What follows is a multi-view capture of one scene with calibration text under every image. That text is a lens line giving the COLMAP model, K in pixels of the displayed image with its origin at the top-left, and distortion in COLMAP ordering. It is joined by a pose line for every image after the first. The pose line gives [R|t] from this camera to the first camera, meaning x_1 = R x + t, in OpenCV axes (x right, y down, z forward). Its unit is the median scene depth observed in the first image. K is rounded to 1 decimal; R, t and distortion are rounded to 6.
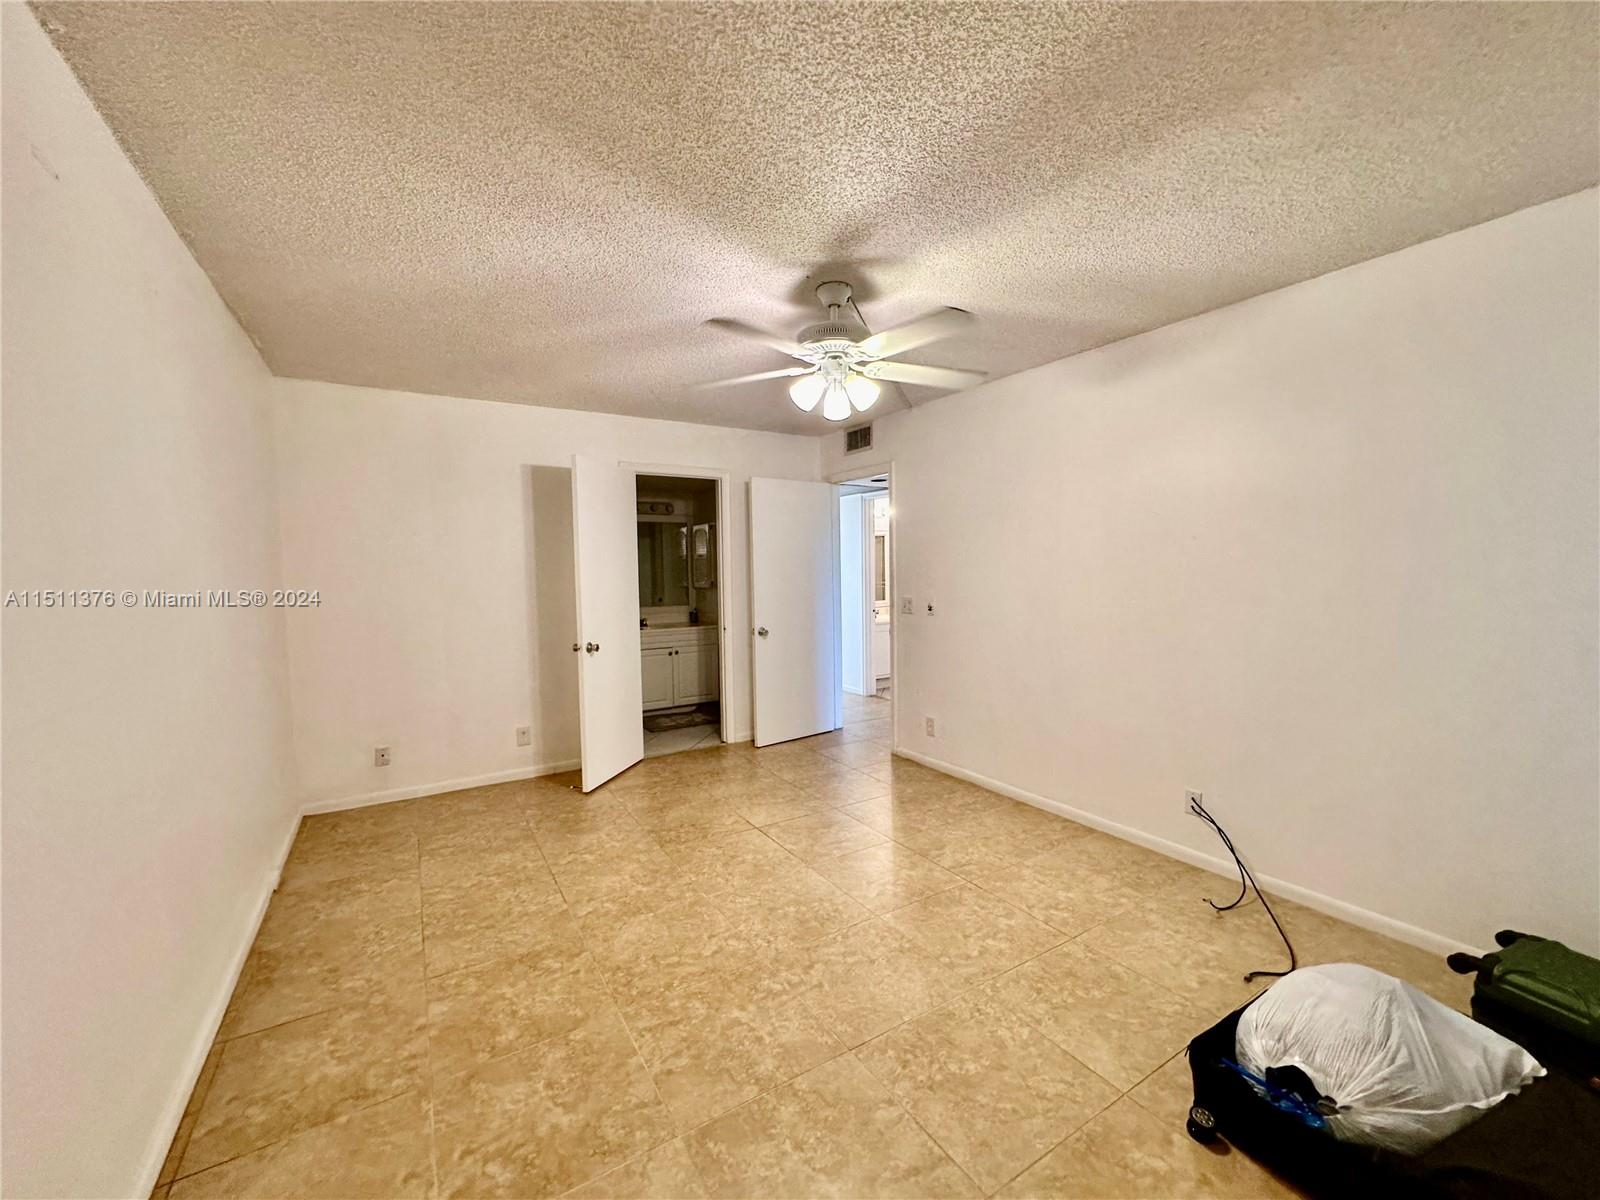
lens RADIAL K [[640.5, 0, 799.8], [0, 640.5, 597.6], [0, 0, 1]] dist [0.000823, 0.000046]
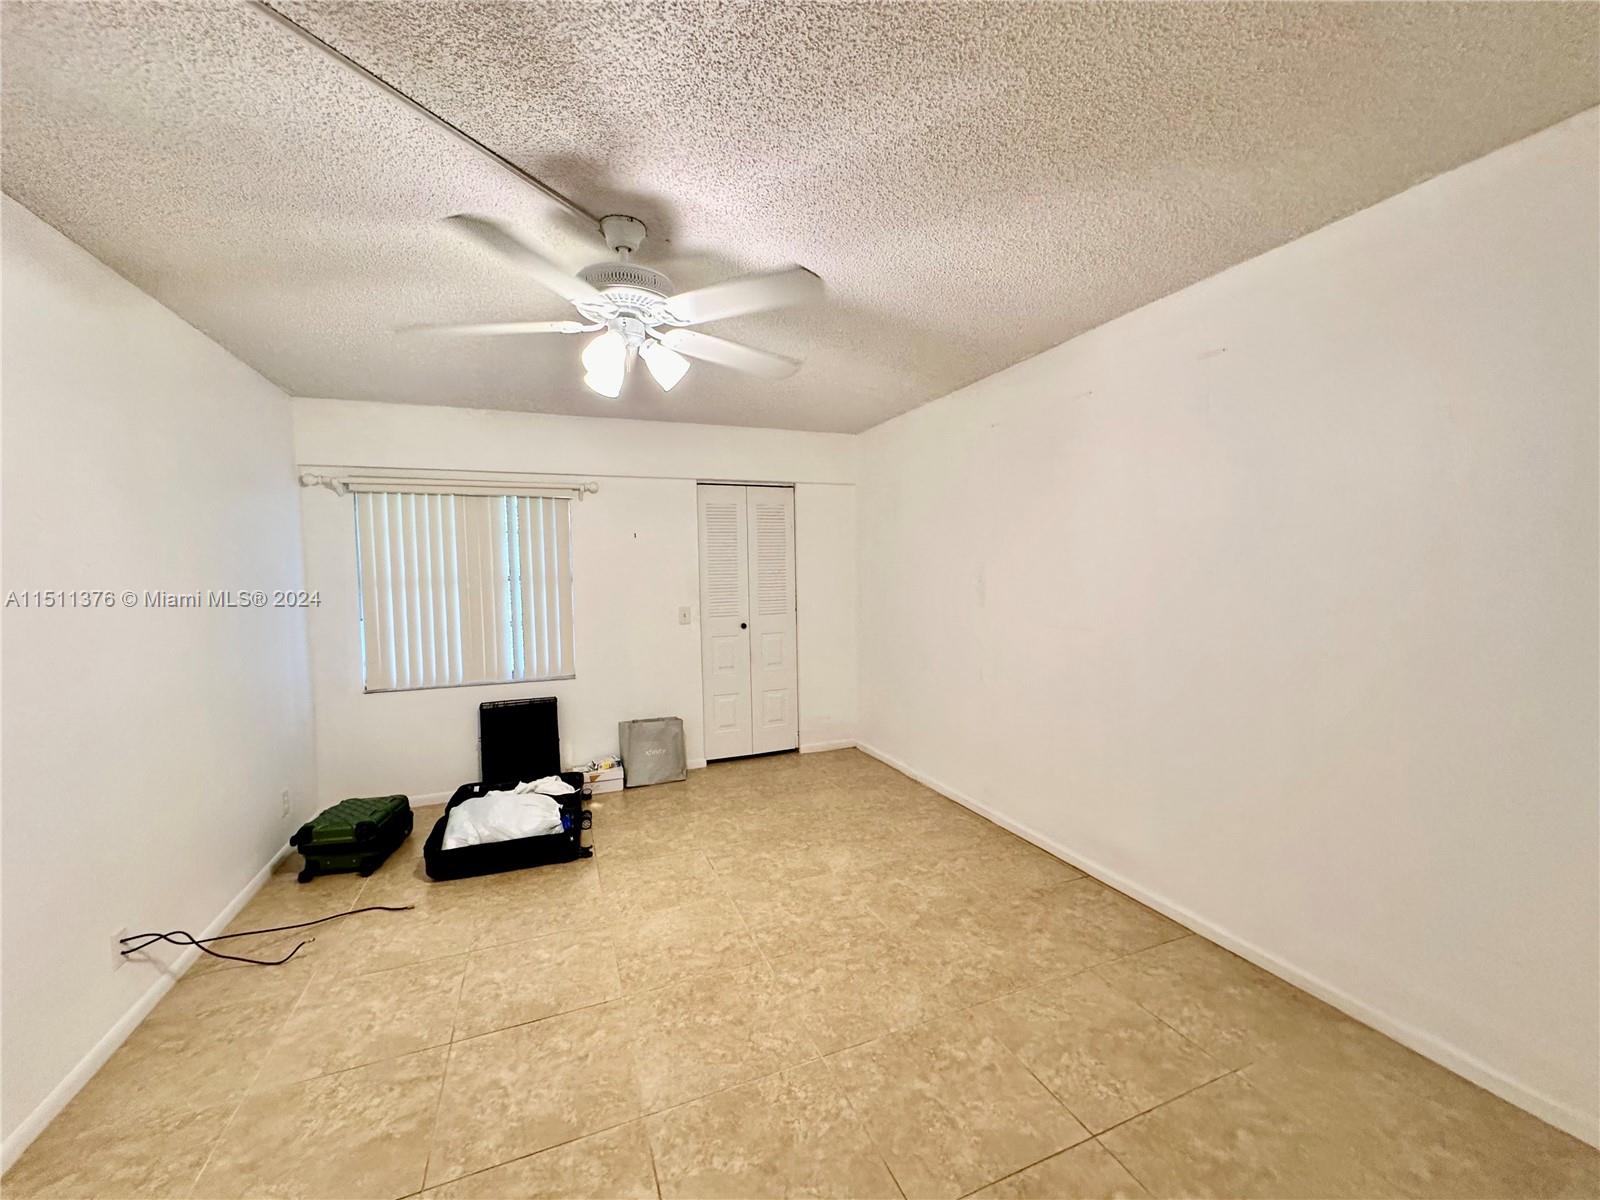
lens RADIAL K [[640.5, 0, 800.3], [0, 640.5, 602.0], [0, 0, 1]] dist [0.000823, 0.000046]
pose [[-0.984761, 0.025791, 0.171992, -0.307037], [0.042563, 0.994609, 0.094554, -0.109131], [-0.168627, 0.100433, -0.980550, 1.971014]]
